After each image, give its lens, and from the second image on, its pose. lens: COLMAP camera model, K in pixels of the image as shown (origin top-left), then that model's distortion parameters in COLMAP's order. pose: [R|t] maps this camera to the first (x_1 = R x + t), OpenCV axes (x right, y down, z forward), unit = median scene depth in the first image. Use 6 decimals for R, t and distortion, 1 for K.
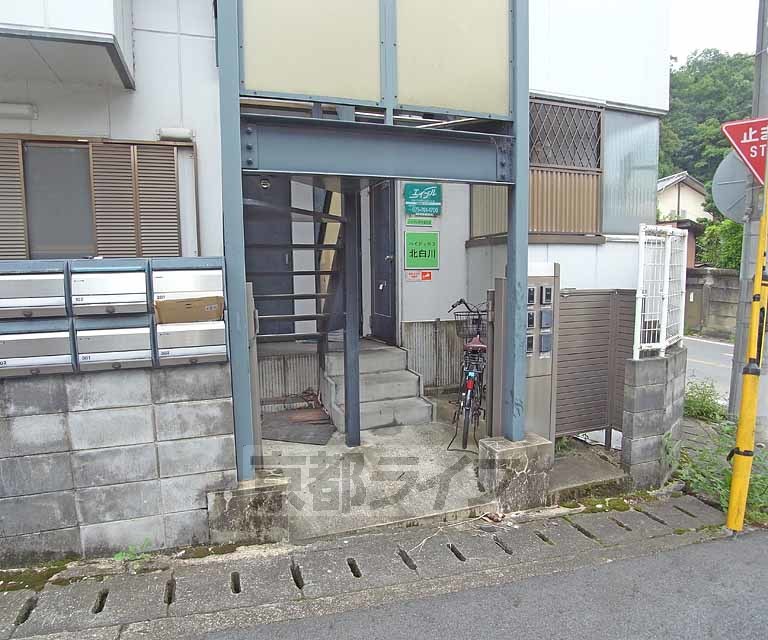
lens RADIAL K [[475.9, 0, 377.9], [0, 475.9, 320.1], [0, 0, 1]] dist [-0.067003, 0.017071]
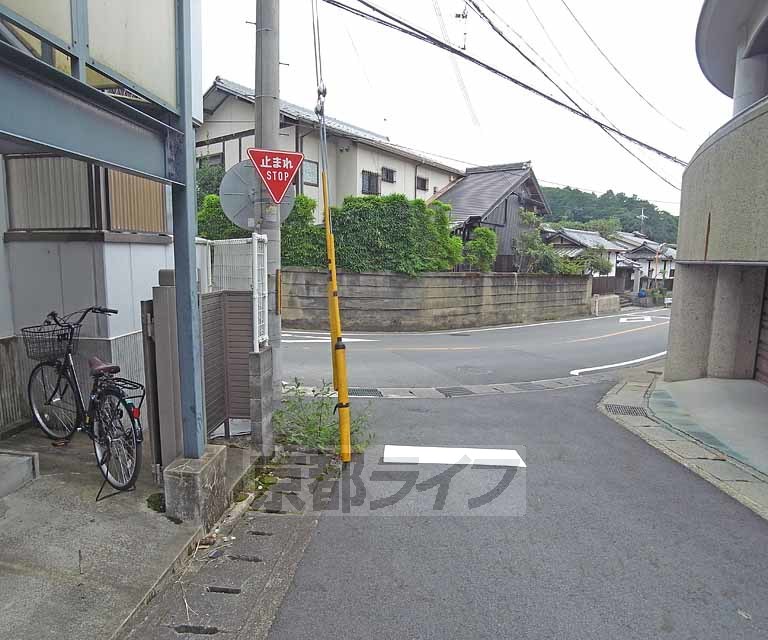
lens RADIAL K [[475.9, 0, 367.8], [0, 475.9, 322.6], [0, 0, 1]] dist [-0.067003, 0.017071]
pose [[0.415725, -0.108040, 0.903050, -0.381001], [0.079204, 0.993448, 0.082393, -0.062047], [-0.906035, 0.037273, 0.421558, 0.270488]]
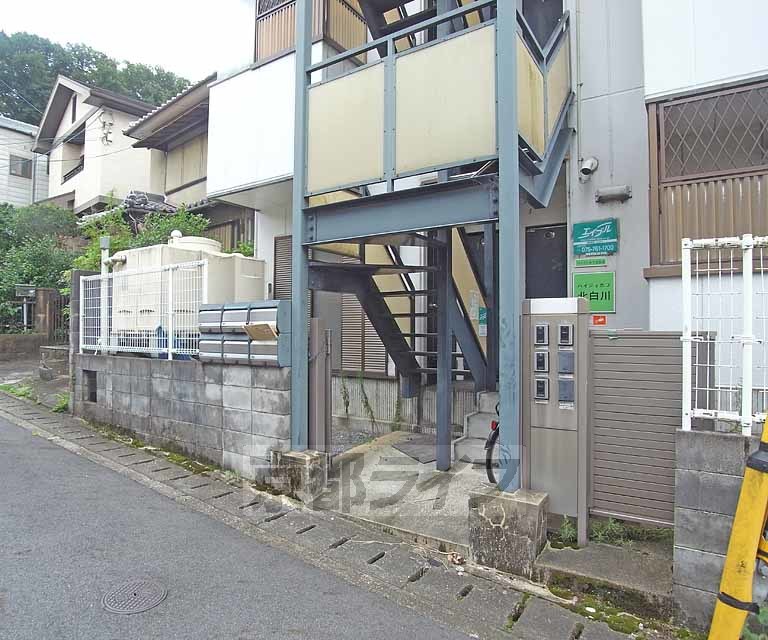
lens RADIAL K [[475.9, 0, 400.8], [0, 475.9, 322.6], [0, 0, 1]] dist [-0.067003, 0.017071]
pose [[0.635238, 0.003806, -0.772307, 0.839201], [-0.091228, 0.993357, -0.070142, 0.012764], [0.766910, 0.115013, 0.631365, 0.222396]]
